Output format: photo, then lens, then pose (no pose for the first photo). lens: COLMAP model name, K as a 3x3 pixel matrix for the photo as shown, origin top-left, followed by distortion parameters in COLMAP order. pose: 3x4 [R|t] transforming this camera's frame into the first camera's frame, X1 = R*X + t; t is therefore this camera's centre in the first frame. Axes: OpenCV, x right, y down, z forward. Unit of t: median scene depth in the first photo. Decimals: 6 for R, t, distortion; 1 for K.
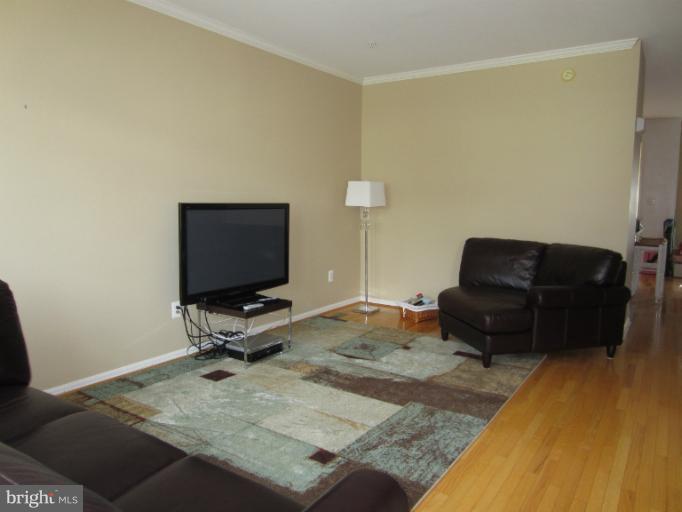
lens RADIAL K [[490.0, 0, 341.0], [0, 490.0, 256.0], [0, 0, 1]] dist [-0.022851, 0.004228]
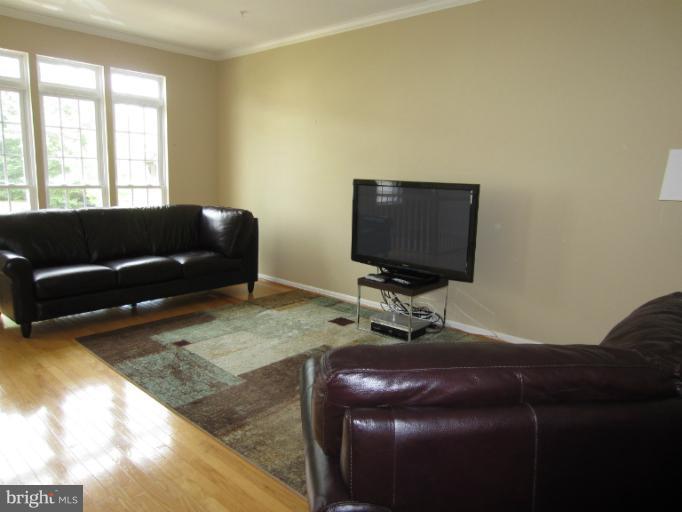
lens RADIAL K [[490.0, 0, 341.0], [0, 490.0, 256.0], [0, 0, 1]] dist [-0.022851, 0.004228]
pose [[-0.152002, 0.150658, -0.976830, 1.012238], [-0.138981, 0.975237, 0.172039, -0.137422], [0.978560, 0.161911, -0.127299, 1.249043]]
